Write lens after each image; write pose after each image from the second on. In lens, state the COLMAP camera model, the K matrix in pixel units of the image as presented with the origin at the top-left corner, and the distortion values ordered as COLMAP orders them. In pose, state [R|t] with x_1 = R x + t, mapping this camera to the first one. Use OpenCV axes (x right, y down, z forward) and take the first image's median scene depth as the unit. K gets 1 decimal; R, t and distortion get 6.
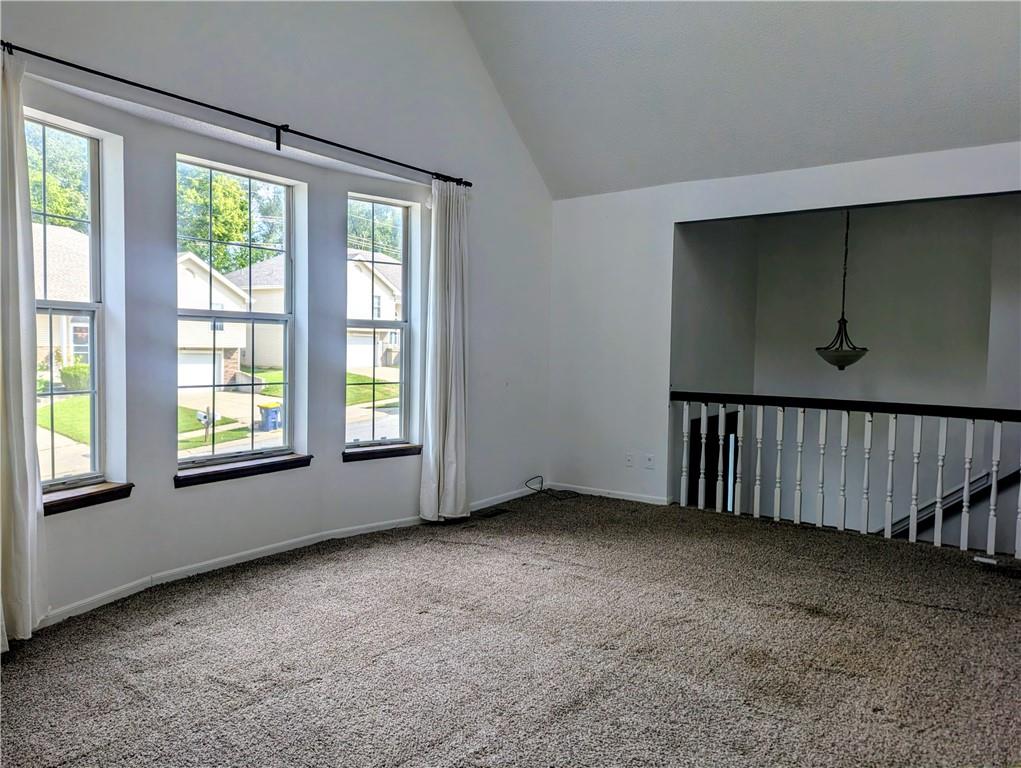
lens RADIAL K [[725.1, 0, 514.4], [0, 725.1, 383.9], [0, 0, 1]] dist [0.063961, 0.002436]
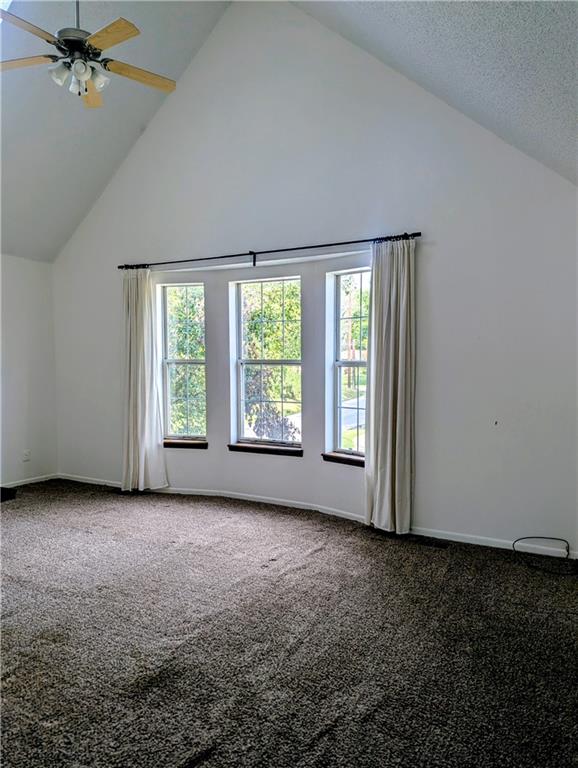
lens RADIAL K [[545.4, 0, 291.9], [0, 545.4, 382.8], [0, 0, 1]] dist [0.063961, 0.002436]
pose [[0.125983, 0.029867, -0.991583, 0.884164], [-0.054334, 0.998254, 0.023165, -0.072149], [0.990543, 0.050958, 0.127386, 0.853330]]
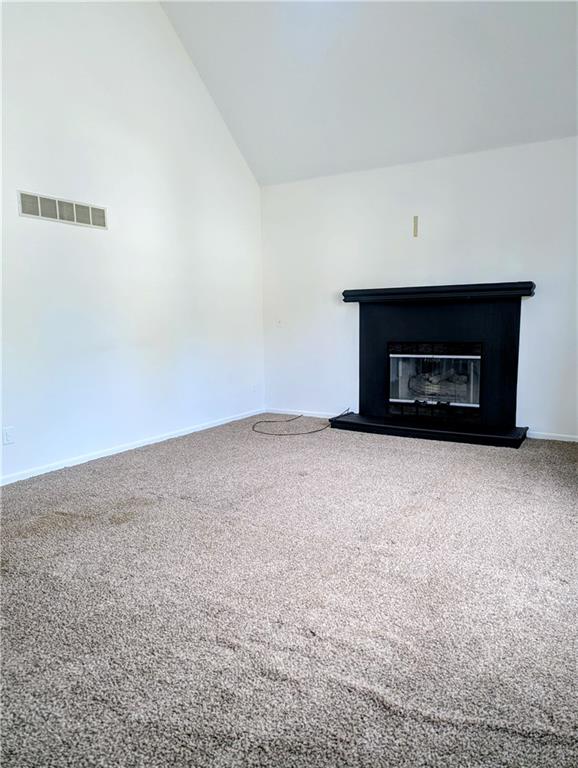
lens RADIAL K [[545.4, 0, 289.3], [0, 545.4, 383.4], [0, 0, 1]] dist [0.063961, 0.002436]
pose [[-0.993684, 0.000496, -0.112212, 0.093642], [-0.019869, 0.983412, 0.180294, -0.039248], [0.110440, 0.181385, -0.977191, 1.329873]]
